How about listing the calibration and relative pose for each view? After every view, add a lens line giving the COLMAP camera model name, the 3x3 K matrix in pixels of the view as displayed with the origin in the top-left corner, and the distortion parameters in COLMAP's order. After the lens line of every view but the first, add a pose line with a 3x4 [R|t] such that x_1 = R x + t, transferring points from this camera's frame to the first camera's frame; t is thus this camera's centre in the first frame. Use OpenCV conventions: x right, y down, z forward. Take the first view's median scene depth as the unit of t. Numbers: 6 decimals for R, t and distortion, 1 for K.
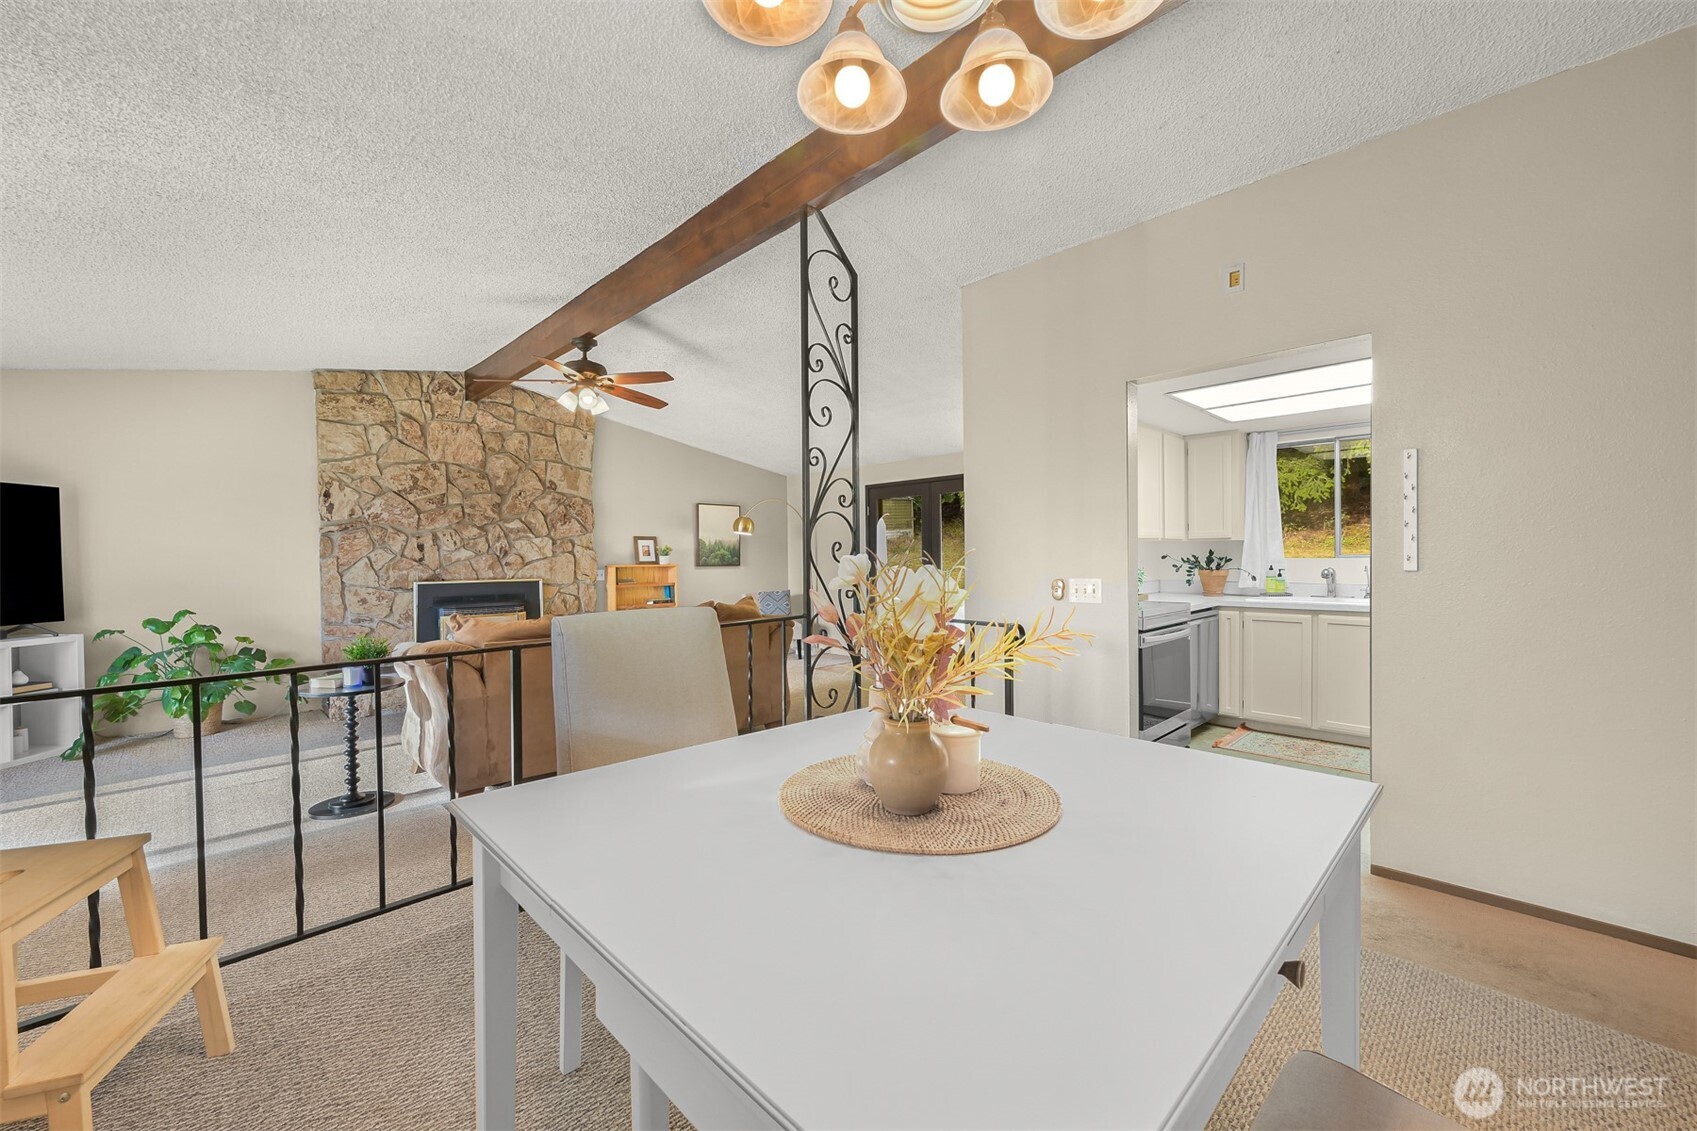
lens RADIAL K [[675.9, 0, 840.9], [0, 675.9, 563.2], [0, 0, 1]] dist [0.013726, -0.000265]
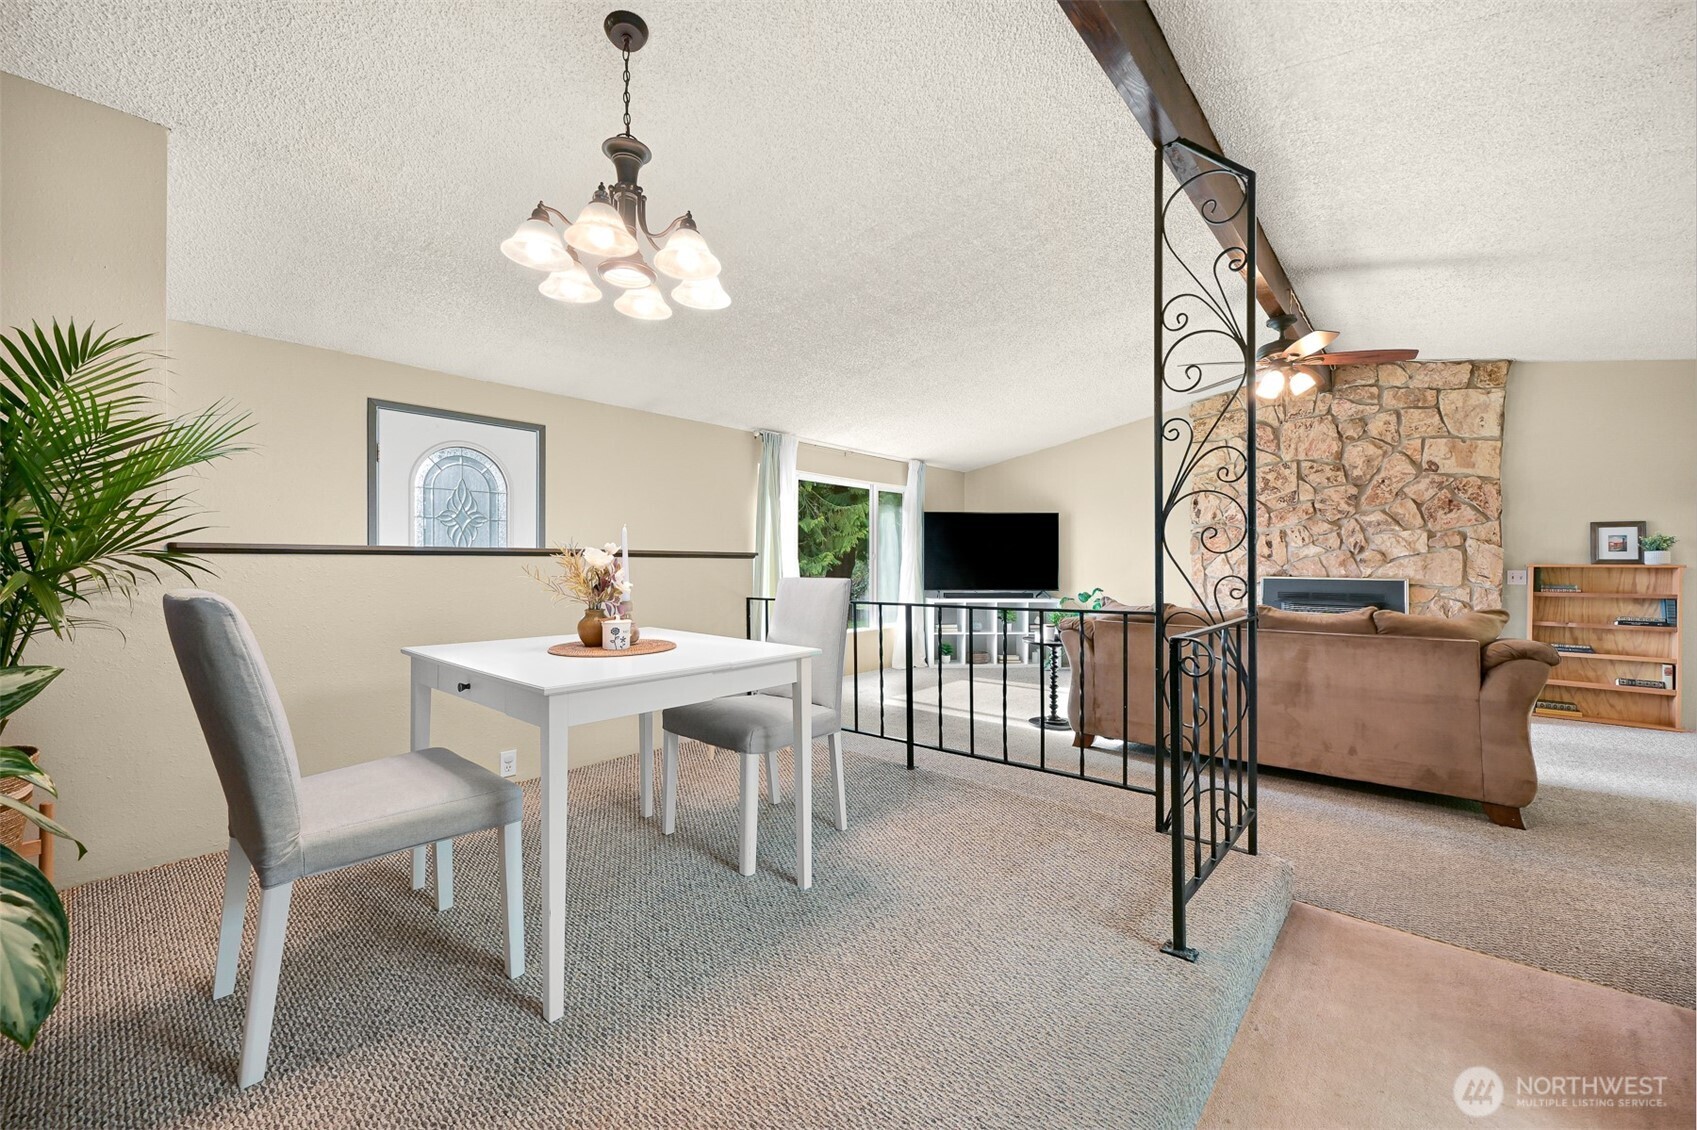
lens RADIAL K [[677.7, 0, 848.5], [0, 677.7, 565.0], [0, 0, 1]] dist [-0.000954, 0.000090]
pose [[0.091070, 0.013508, -0.995753, 0.362037], [-0.011809, 0.999852, 0.012484, 0.003748], [0.995774, 0.010622, 0.091216, 0.236974]]
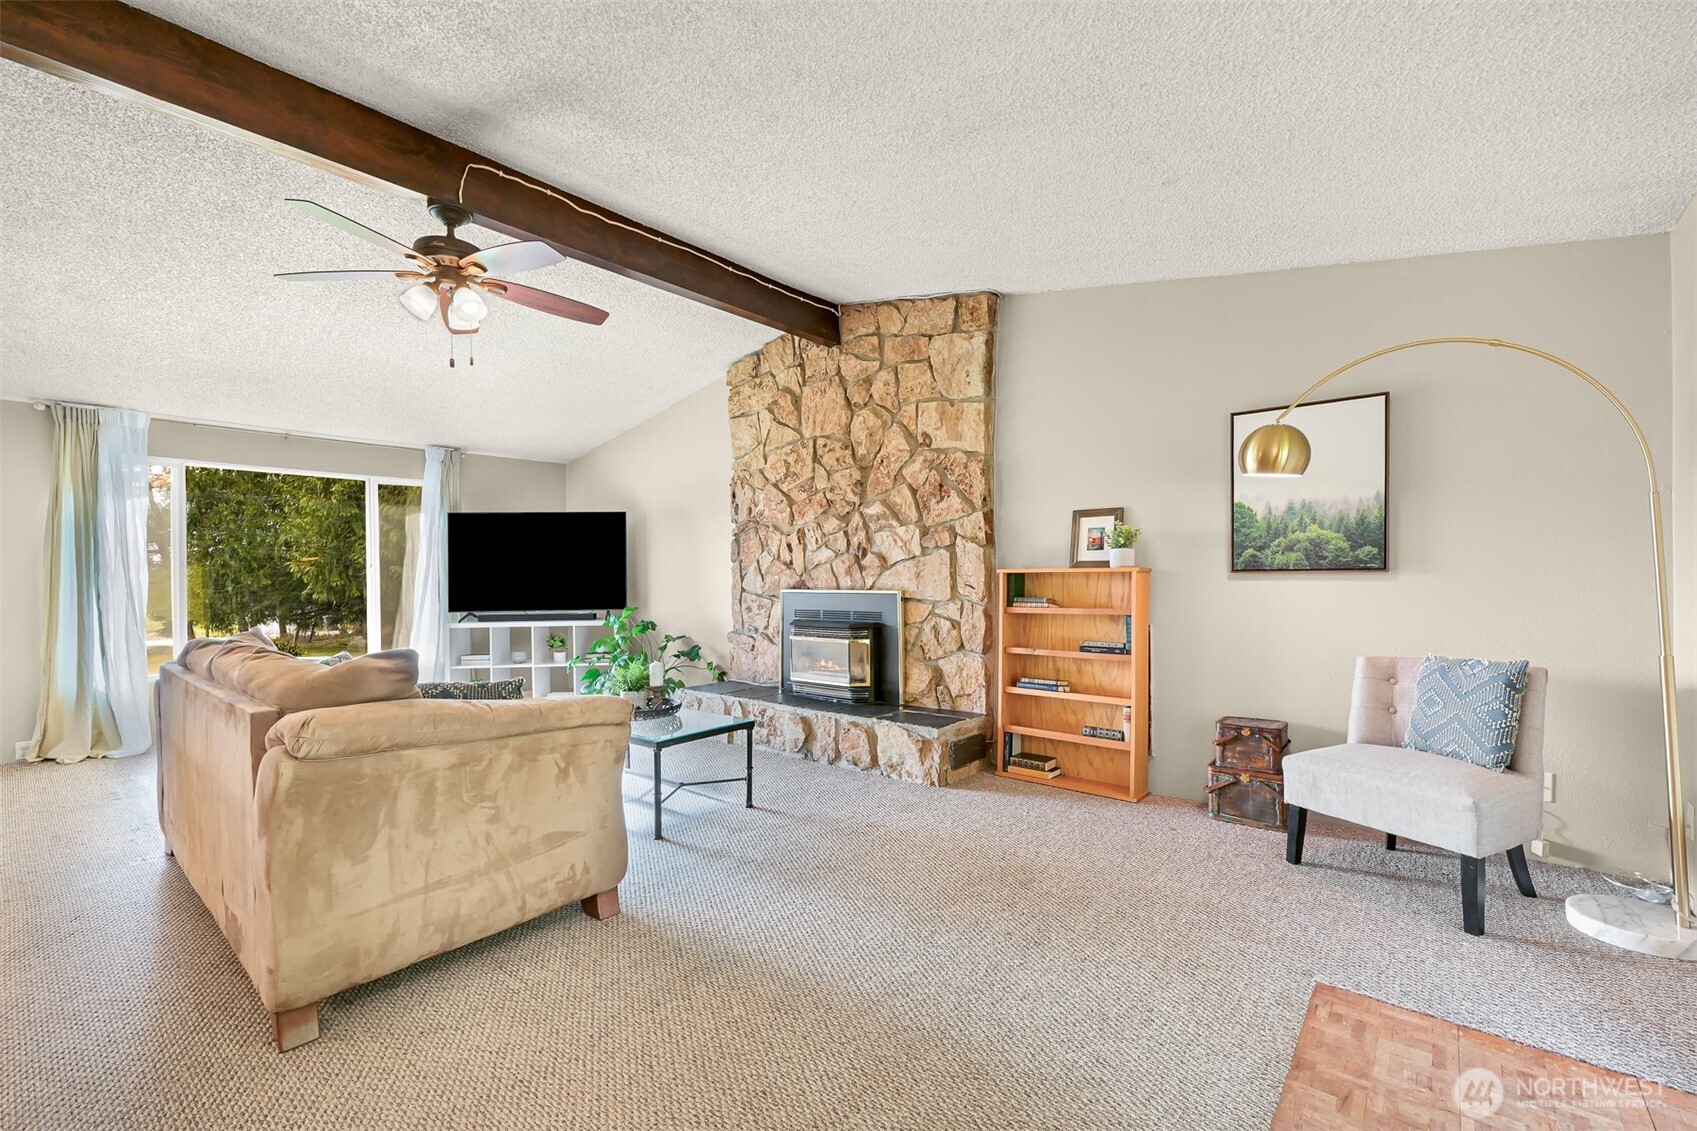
lens RADIAL K [[713.7, 0, 849.8], [0, 713.7, 580.6], [0, 0, 1]] dist [-0.001046, -0.000027]
pose [[0.115788, 0.018590, -0.993100, 0.231582], [0.004080, 0.999808, 0.019191, 0.000649], [0.993266, -0.006274, 0.115690, 0.930251]]
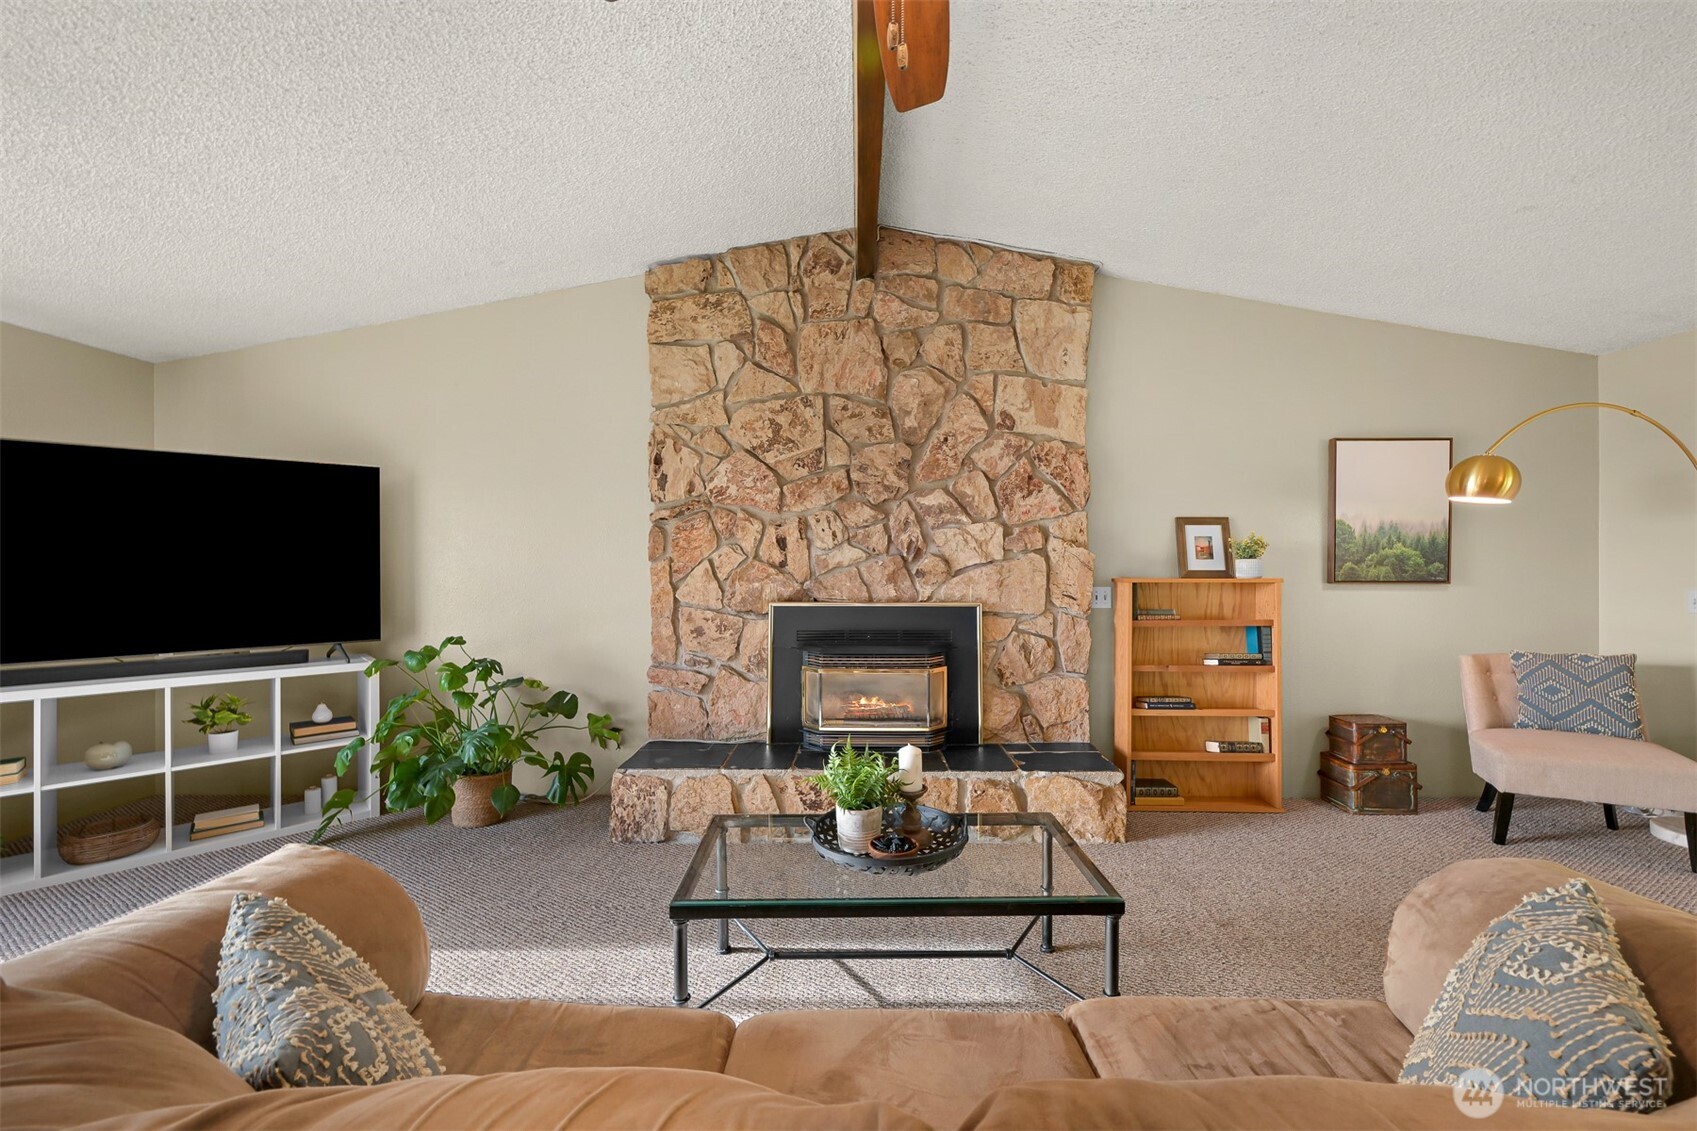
lens RADIAL K [[677.7, 0, 848.5], [0, 677.7, 565.5], [0, 0, 1]] dist [-0.000954, 0.000090]
pose [[0.717547, 0.011022, -0.696423, -0.167066], [-0.010965, 0.999930, 0.004528, -0.006848], [0.696424, 0.004387, 0.717617, 0.597840]]
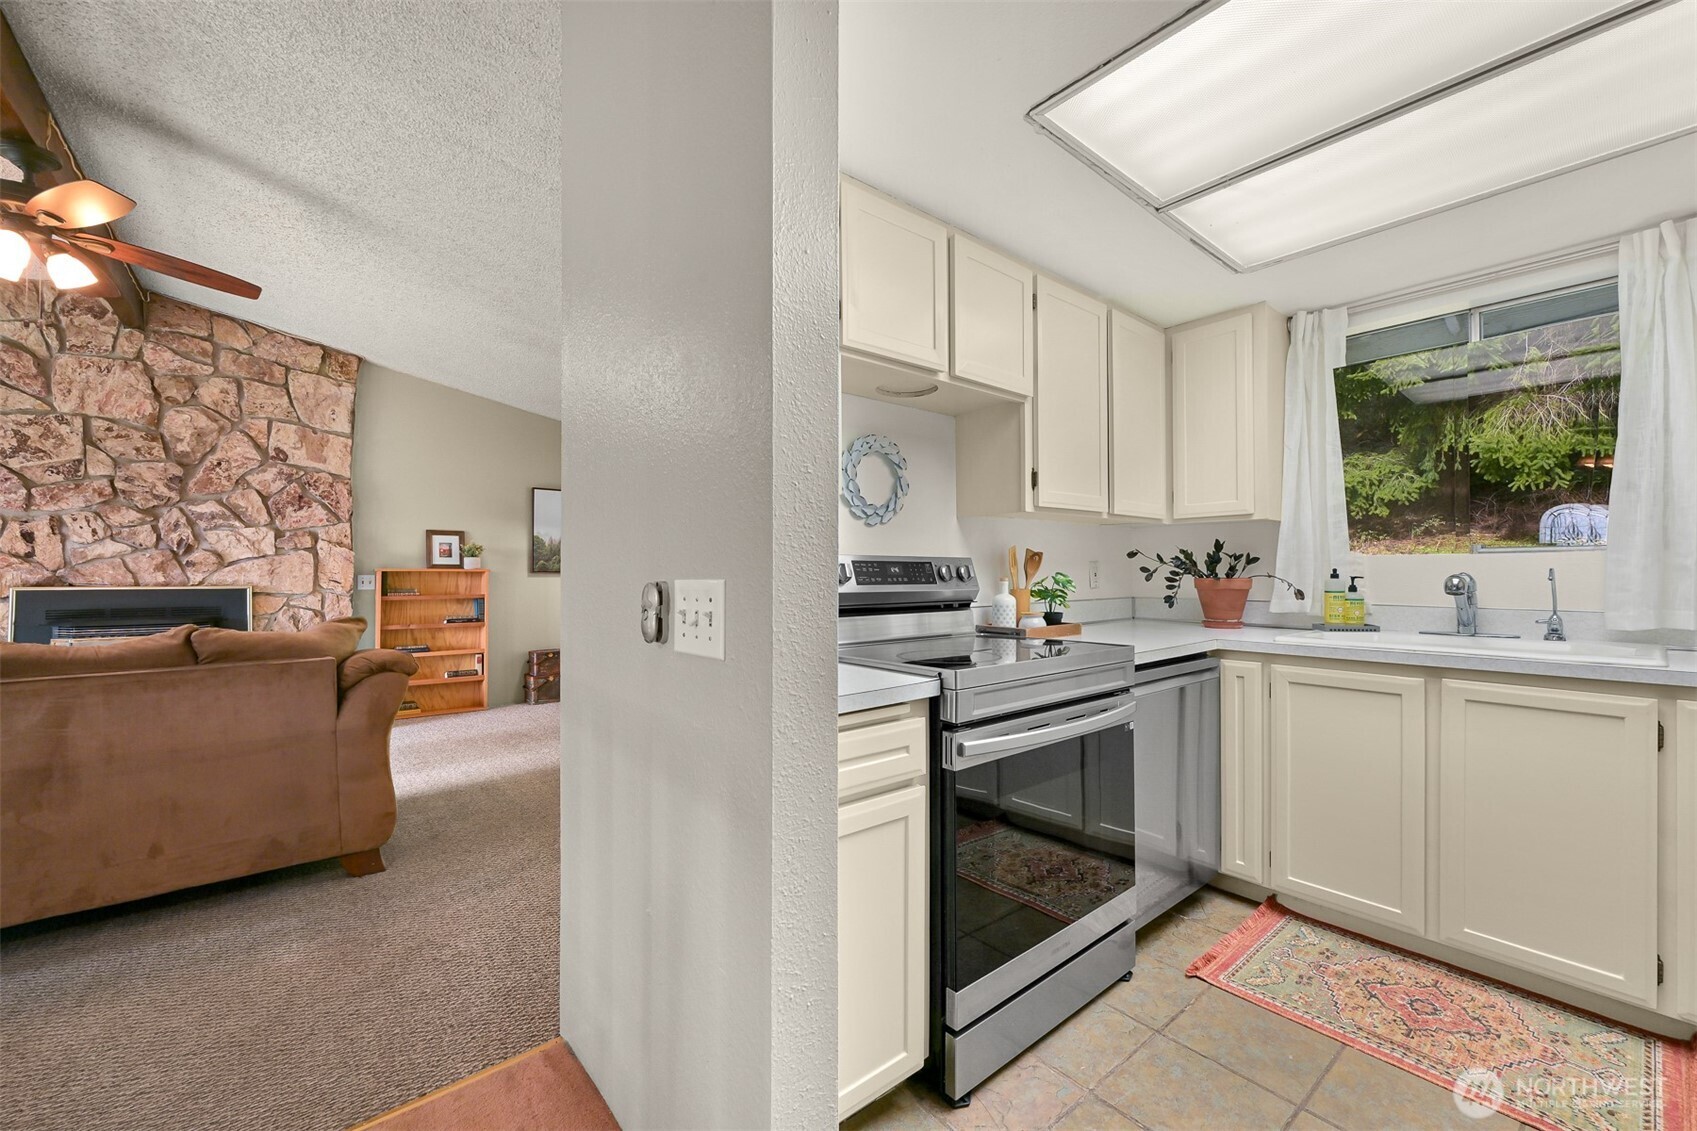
lens RADIAL K [[675.9, 0, 849.6], [0, 675.9, 570.2], [0, 0, 1]] dist [-0.002598, 0.000588]
pose [[0.997516, 0.008802, -0.069882, 0.239391], [-0.009824, 0.999850, -0.014298, 0.011432], [0.069746, 0.014949, 0.997453, 0.367592]]
